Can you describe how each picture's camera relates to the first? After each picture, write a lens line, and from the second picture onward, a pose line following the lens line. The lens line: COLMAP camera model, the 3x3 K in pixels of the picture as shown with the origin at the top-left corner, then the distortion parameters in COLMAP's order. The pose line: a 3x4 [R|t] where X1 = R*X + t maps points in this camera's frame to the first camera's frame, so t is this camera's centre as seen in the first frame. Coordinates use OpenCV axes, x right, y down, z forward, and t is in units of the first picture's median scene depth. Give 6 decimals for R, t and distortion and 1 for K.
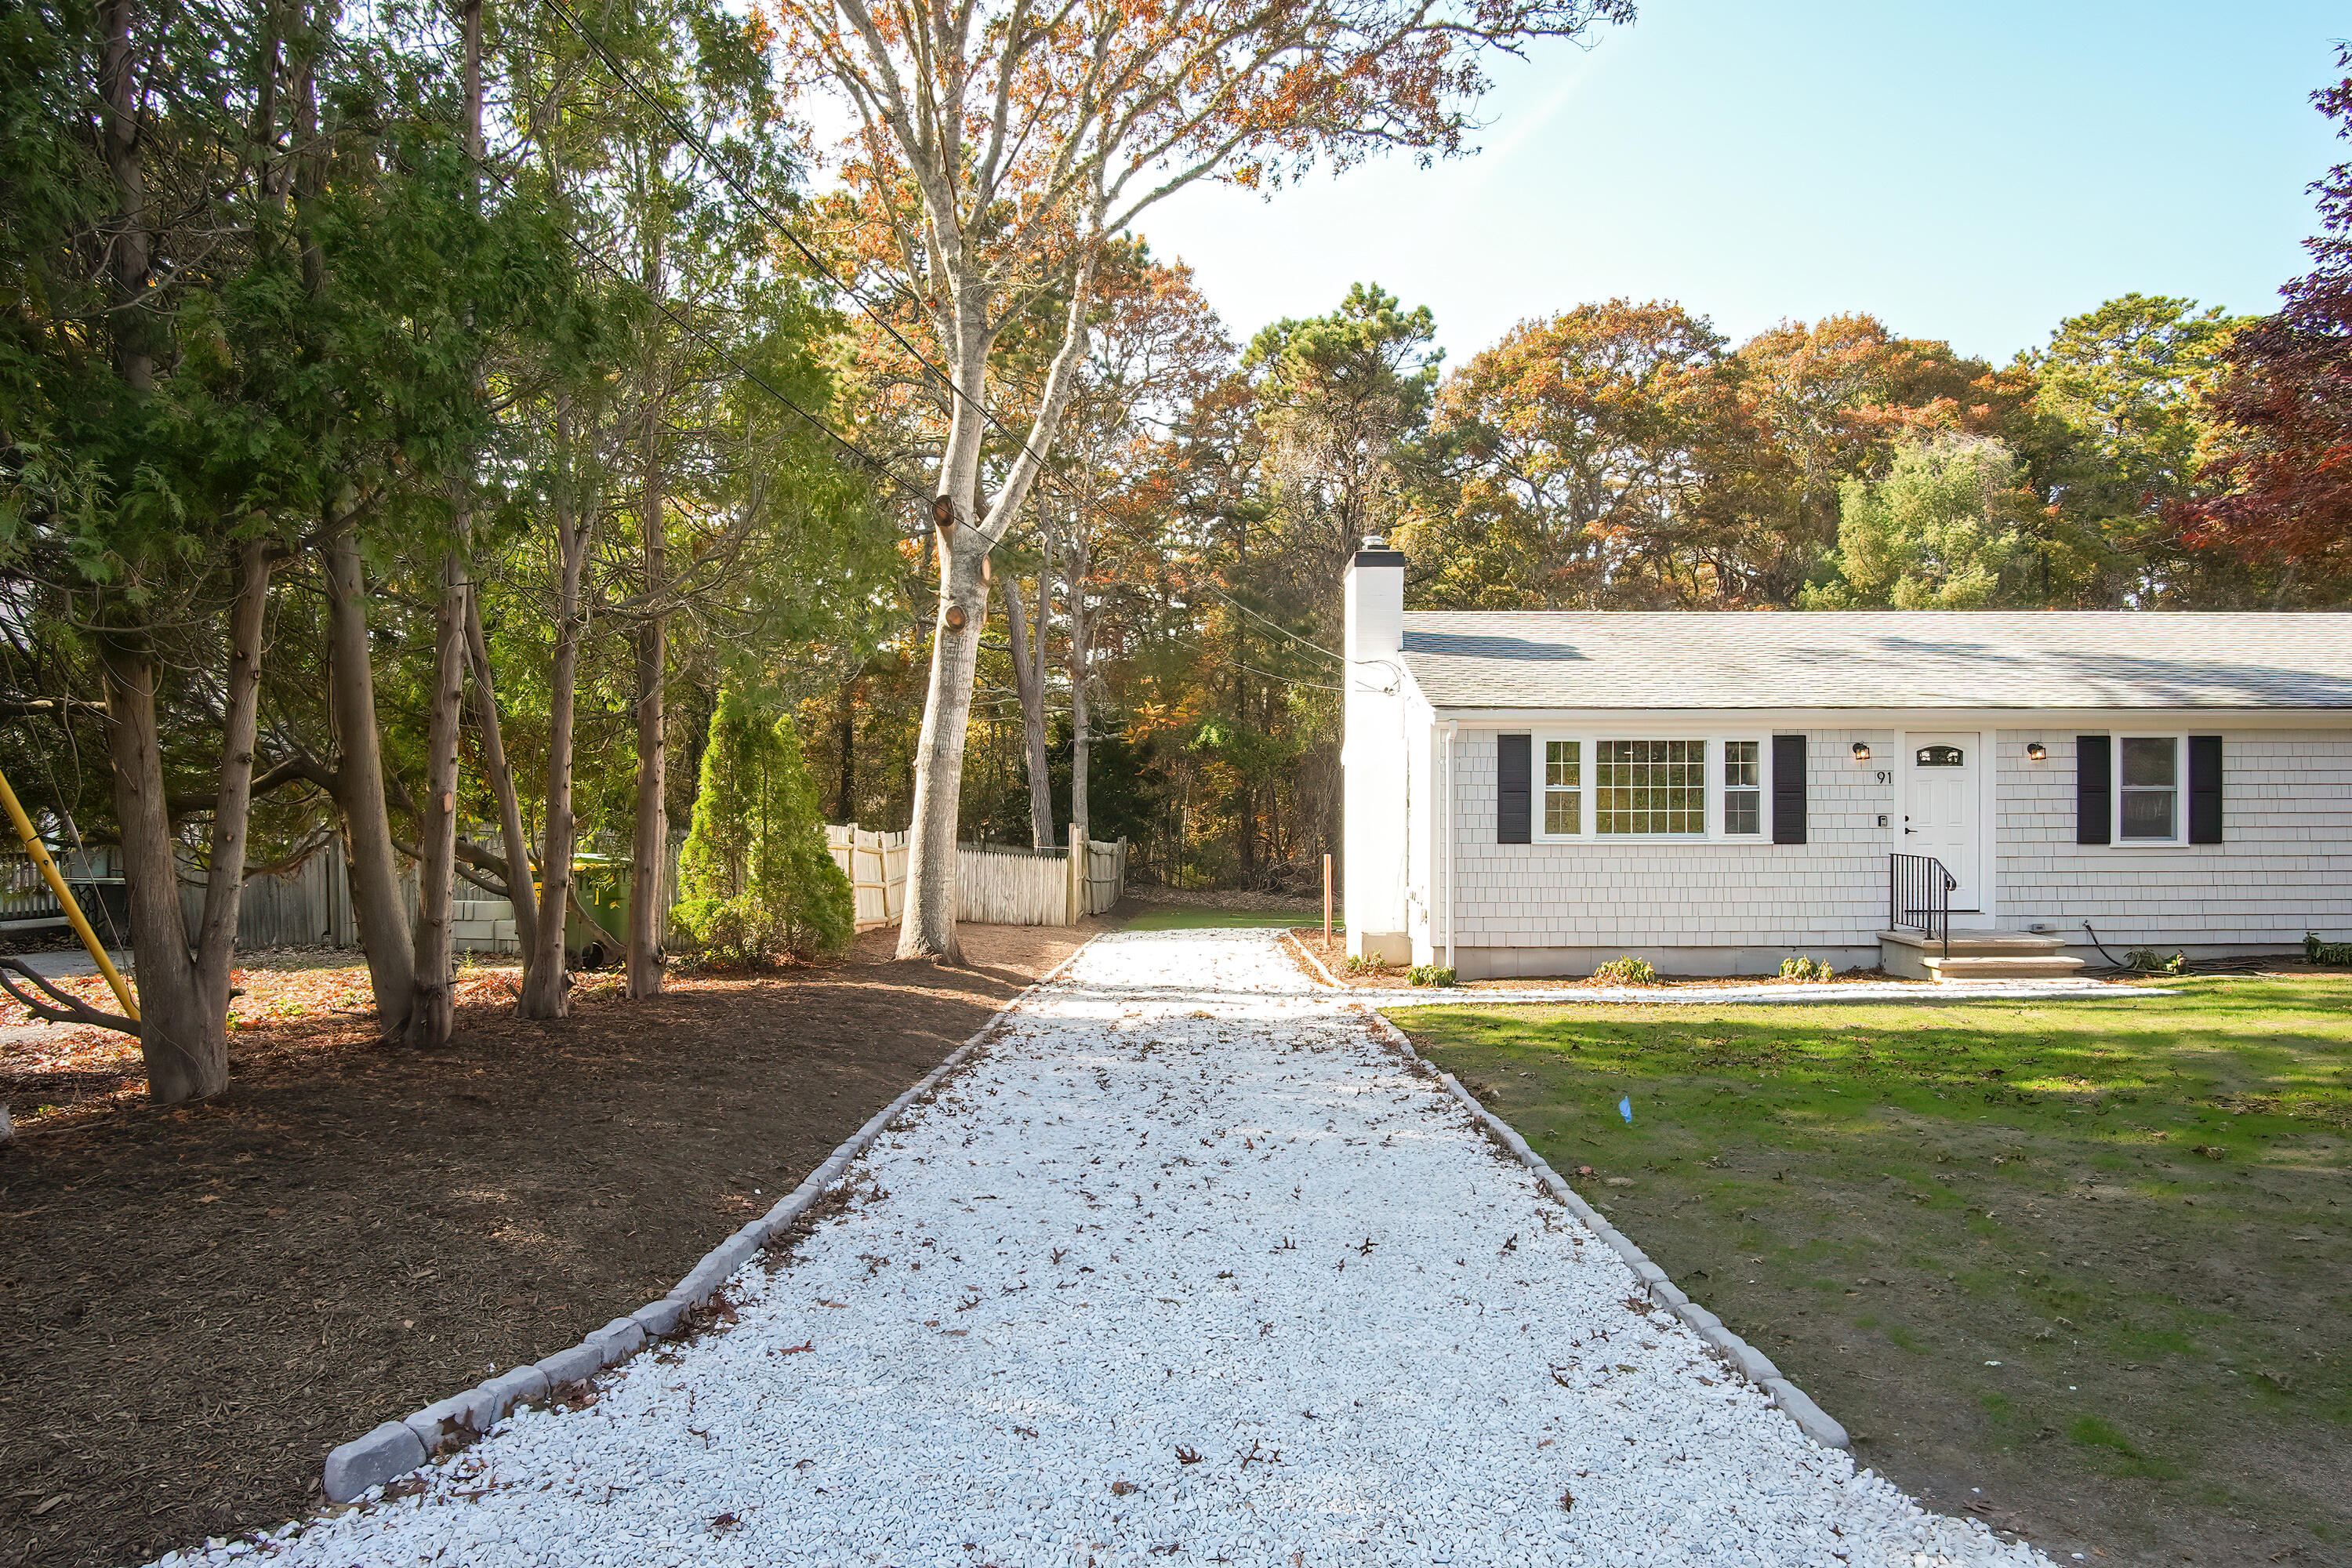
lens RADIAL K [[1251.4, 0, 1213.5], [0, 1251.4, 795.7], [0, 0, 1]] dist [-0.000341, 0.000658]
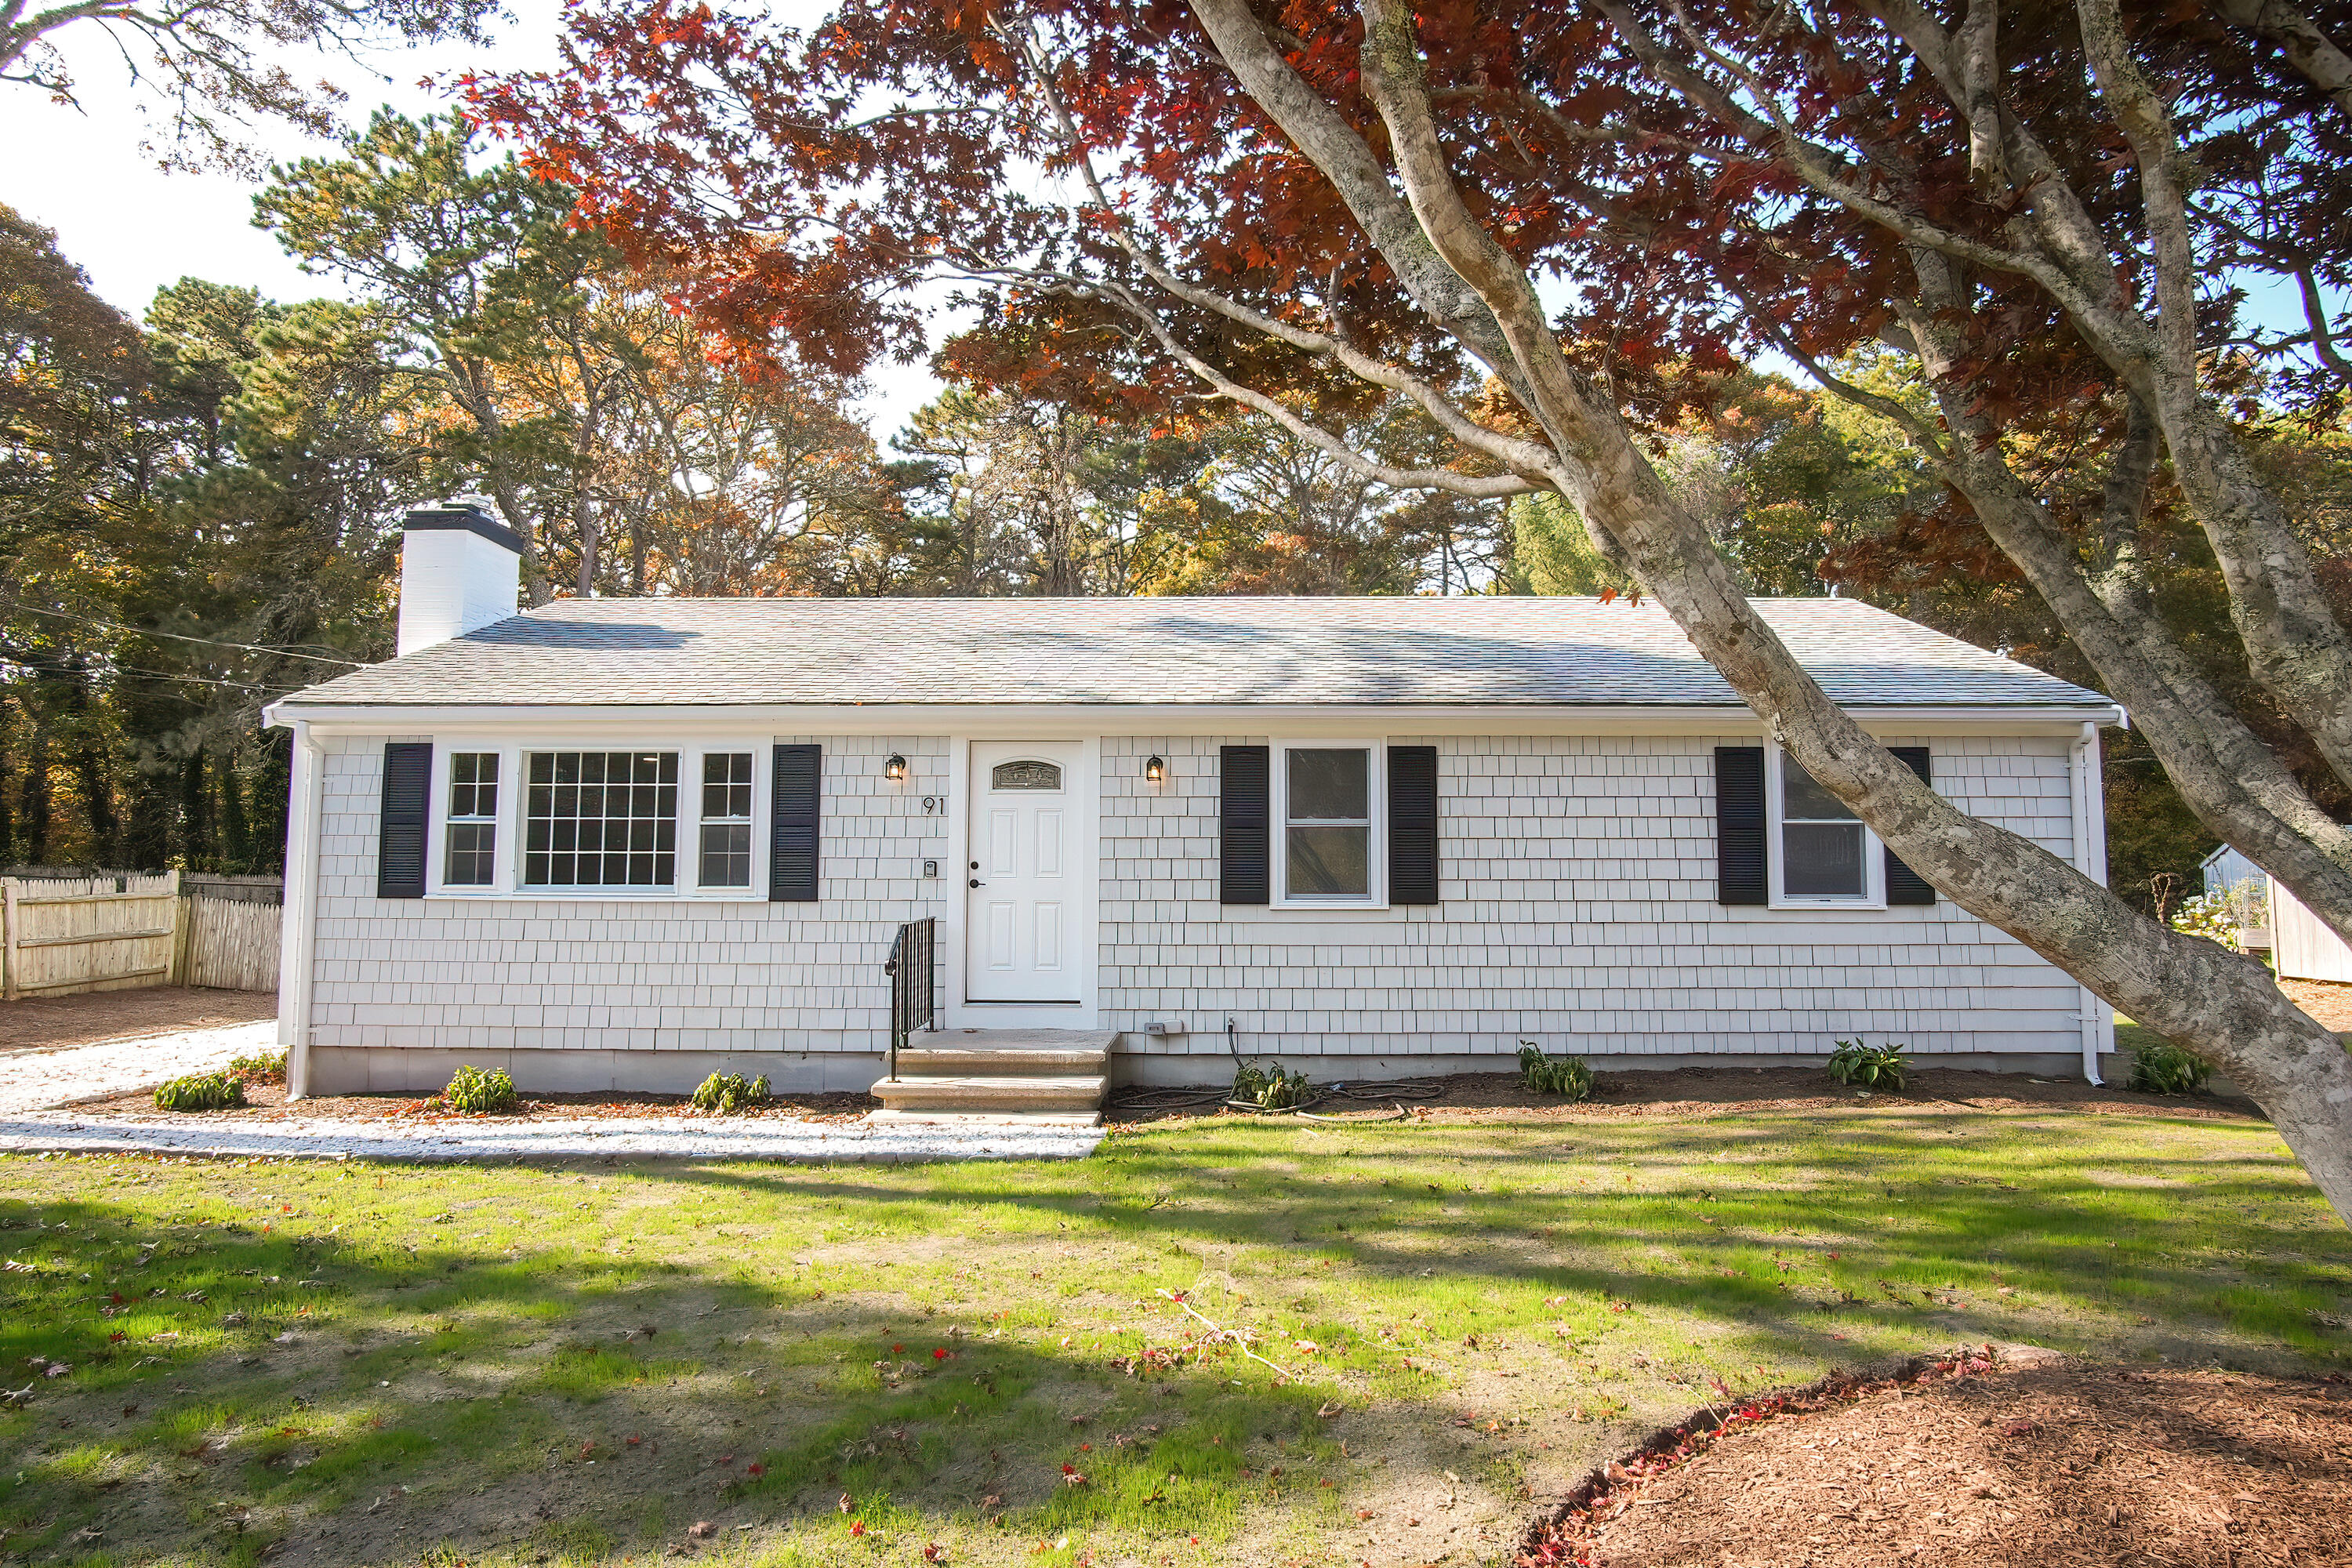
lens RADIAL K [[1267.3, 0, 1168.8], [0, 1267.3, 775.7], [0, 0, 1]] dist [-0.034939, 0.000396]
pose [[0.999150, 0.000170, -0.041227, 0.693505], [-0.002770, 0.998009, -0.063008, 0.012437], [0.041134, 0.063068, 0.997161, 0.307913]]
